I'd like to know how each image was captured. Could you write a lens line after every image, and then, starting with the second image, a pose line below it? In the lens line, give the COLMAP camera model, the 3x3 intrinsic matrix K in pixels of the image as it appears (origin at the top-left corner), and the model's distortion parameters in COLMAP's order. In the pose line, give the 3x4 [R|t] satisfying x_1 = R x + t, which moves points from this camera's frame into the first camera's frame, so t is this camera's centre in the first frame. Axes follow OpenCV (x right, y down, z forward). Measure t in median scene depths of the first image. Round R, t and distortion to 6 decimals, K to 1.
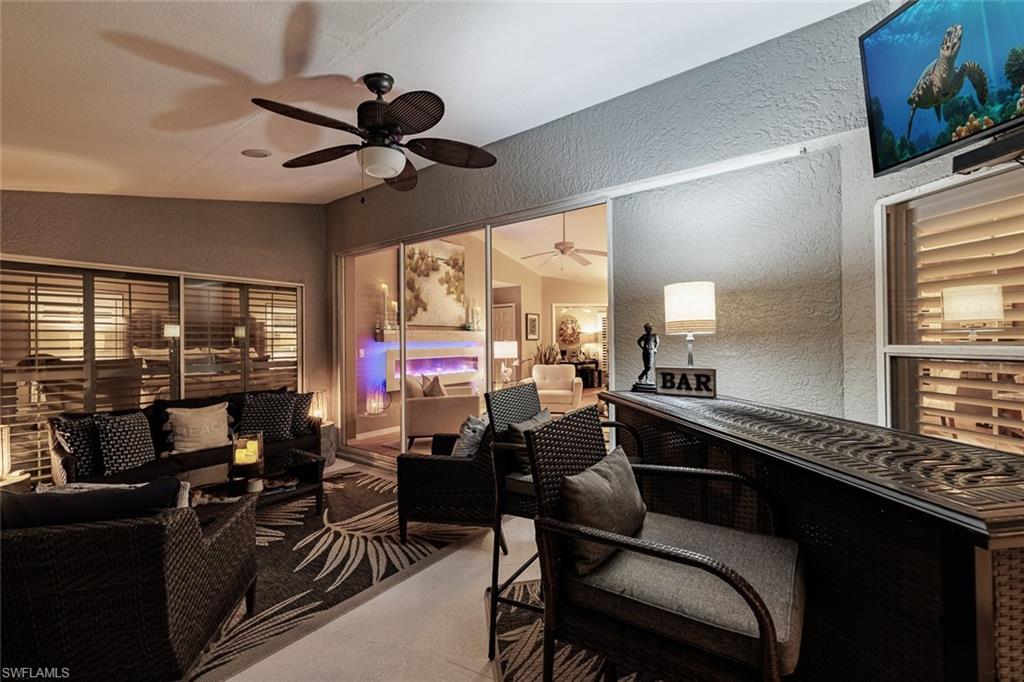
lens RADIAL K [[427.7, 0, 511.9], [0, 427.7, 338.8], [0, 0, 1]] dist [0.002056, 0.000141]
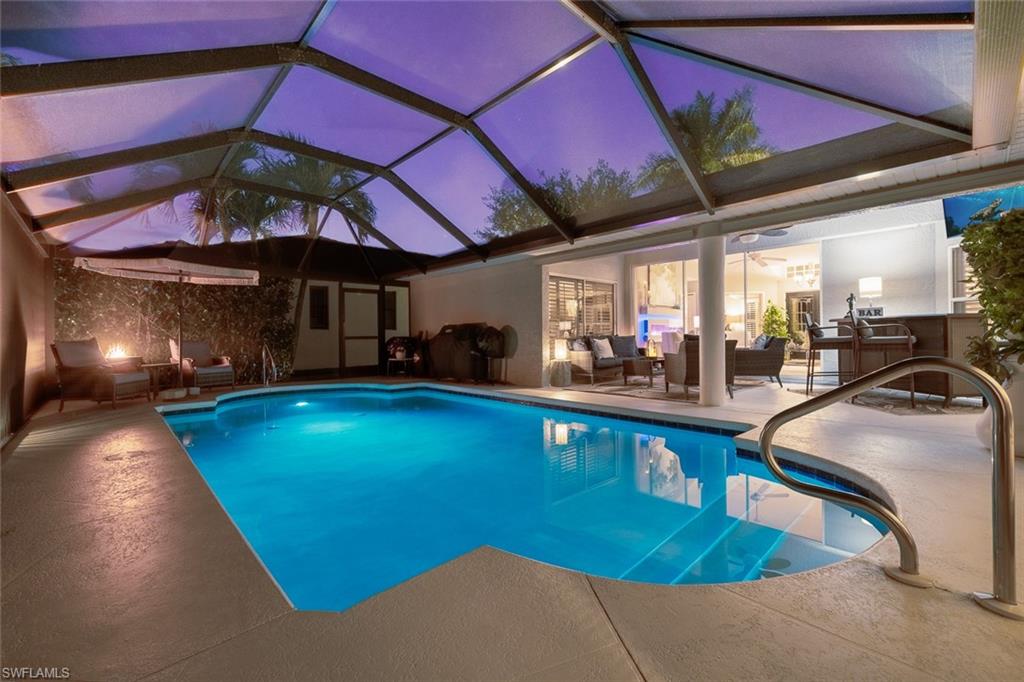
lens RADIAL K [[427.7, 0, 510.6], [0, 427.7, 339.1], [0, 0, 1]] dist [0.002056, 0.000141]
pose [[0.985792, -0.001491, -0.167966, -1.364381], [0.003140, 0.999949, 0.009554, 0.224957], [0.167943, -0.009946, 0.985746, -2.046393]]
